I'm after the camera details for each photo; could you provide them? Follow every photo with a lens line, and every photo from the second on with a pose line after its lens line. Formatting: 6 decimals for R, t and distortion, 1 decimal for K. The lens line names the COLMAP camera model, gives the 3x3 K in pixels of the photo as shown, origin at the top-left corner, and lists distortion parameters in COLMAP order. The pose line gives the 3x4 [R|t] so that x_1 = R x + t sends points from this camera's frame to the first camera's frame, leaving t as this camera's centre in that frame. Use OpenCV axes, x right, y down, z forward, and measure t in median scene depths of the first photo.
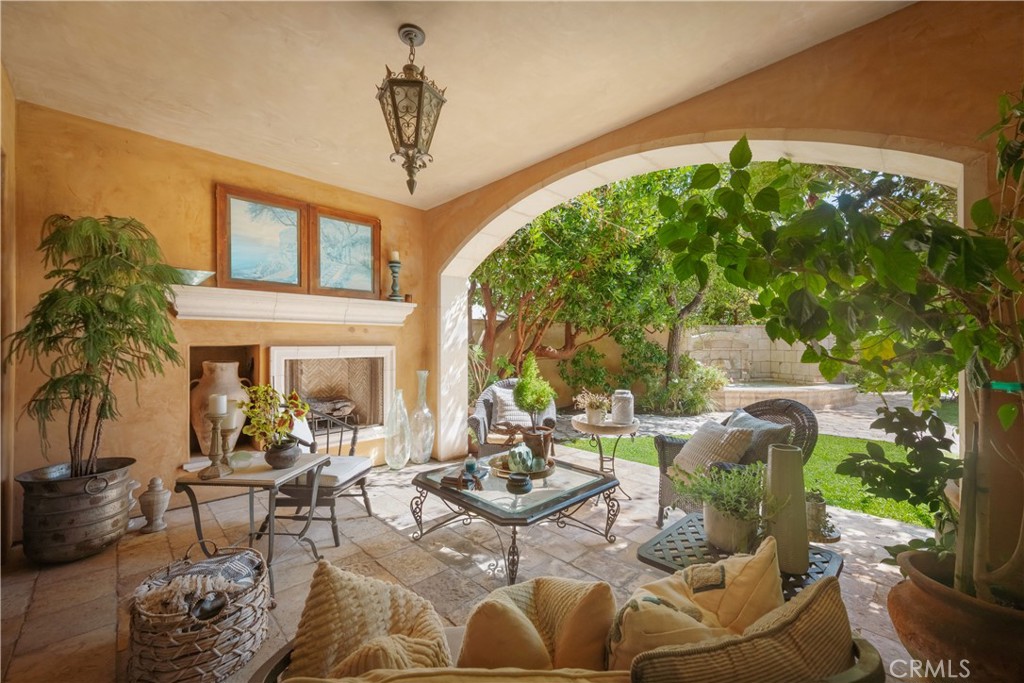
lens RADIAL K [[413.4, 0, 511.3], [0, 413.4, 344.2], [0, 0, 1]] dist [0.000121, -0.000013]
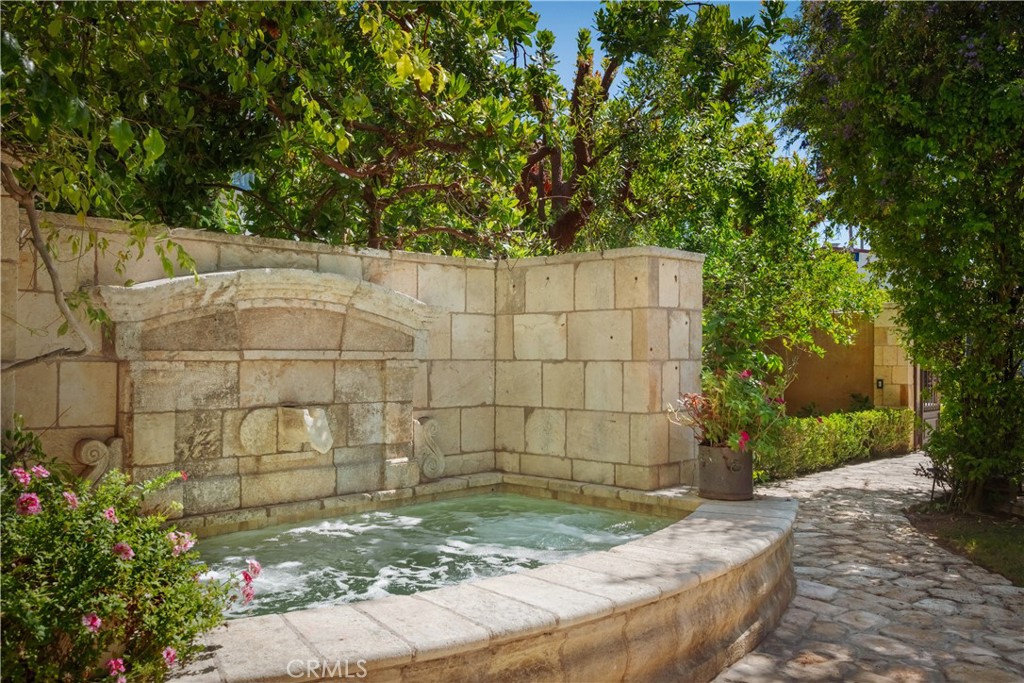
lens RADIAL K [[887.6, 0, 512.2], [0, 887.6, 343.0], [0, 0, 1]] dist [-0.004421, -0.001559]
pose [[0.833179, 0.011324, 0.552888, 0.422969], [-0.003399, 0.999876, -0.015358, 0.014482], [-0.552993, 0.010917, 0.833114, 0.681828]]
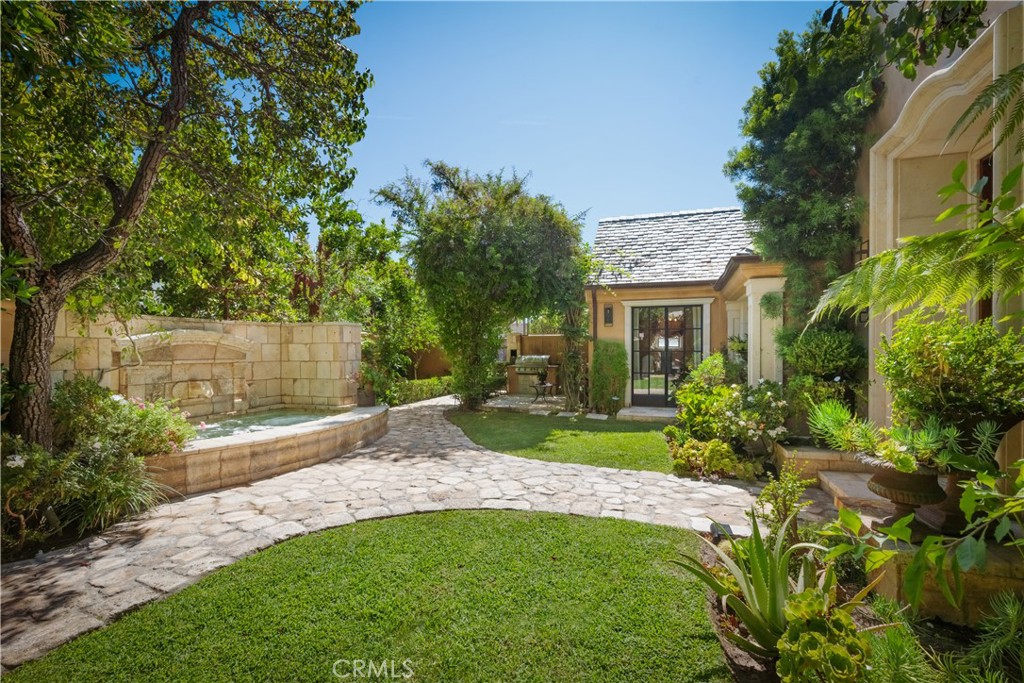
lens RADIAL K [[466.7, 0, 519.3], [0, 466.7, 354.5], [0, 0, 1]] dist [0.003349, 0.000090]
pose [[0.517955, -0.010295, 0.855346, 0.237190], [0.004519, 0.999947, 0.009299, -0.002281], [-0.855396, -0.000951, 0.517974, 0.365360]]
